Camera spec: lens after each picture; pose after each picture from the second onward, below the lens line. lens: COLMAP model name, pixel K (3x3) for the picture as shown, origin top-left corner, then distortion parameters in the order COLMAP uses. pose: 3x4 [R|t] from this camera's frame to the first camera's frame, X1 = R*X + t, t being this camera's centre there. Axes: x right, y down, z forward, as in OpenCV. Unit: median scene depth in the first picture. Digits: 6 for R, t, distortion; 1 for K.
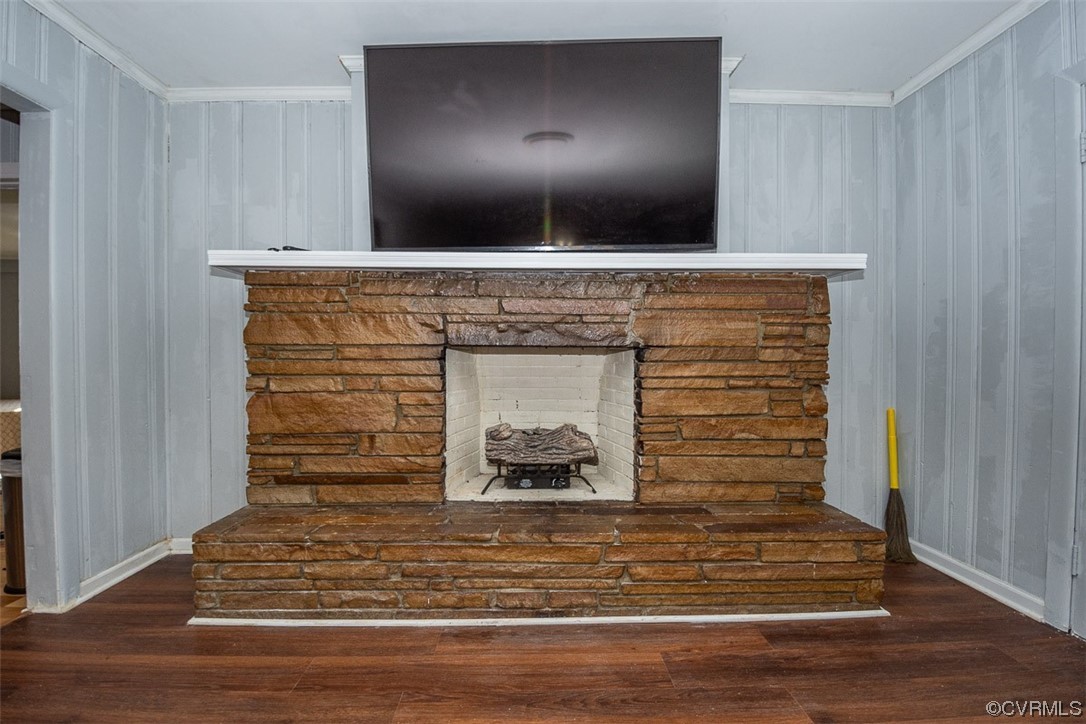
lens RADIAL K [[491.3, 0, 540.5], [0, 491.3, 363.3], [0, 0, 1]] dist [-0.011031, -0.002126]
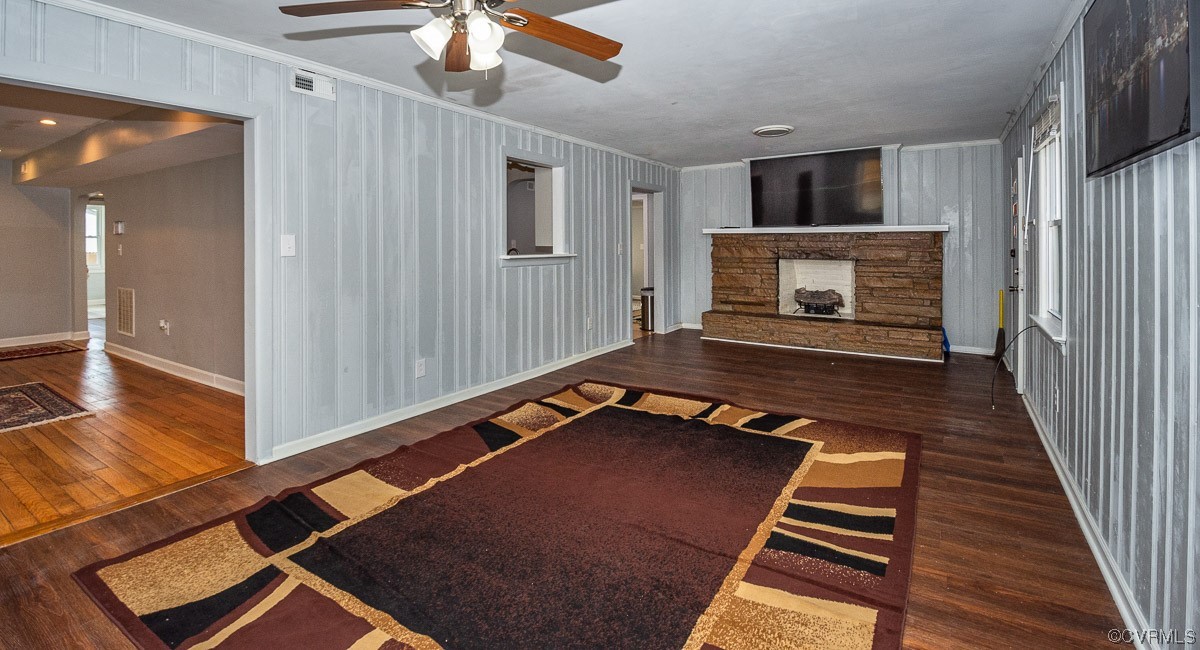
lens RADIAL K [[550.2, 0, 582.8], [0, 550.2, 241.7], [0, 0, 1]] dist [-0.006205, -0.000693]
pose [[0.820714, -0.002461, -0.571334, 0.693373], [0.001670, 0.999997, -0.001910, -0.127328], [0.571337, 0.000613, 0.820715, -2.246154]]
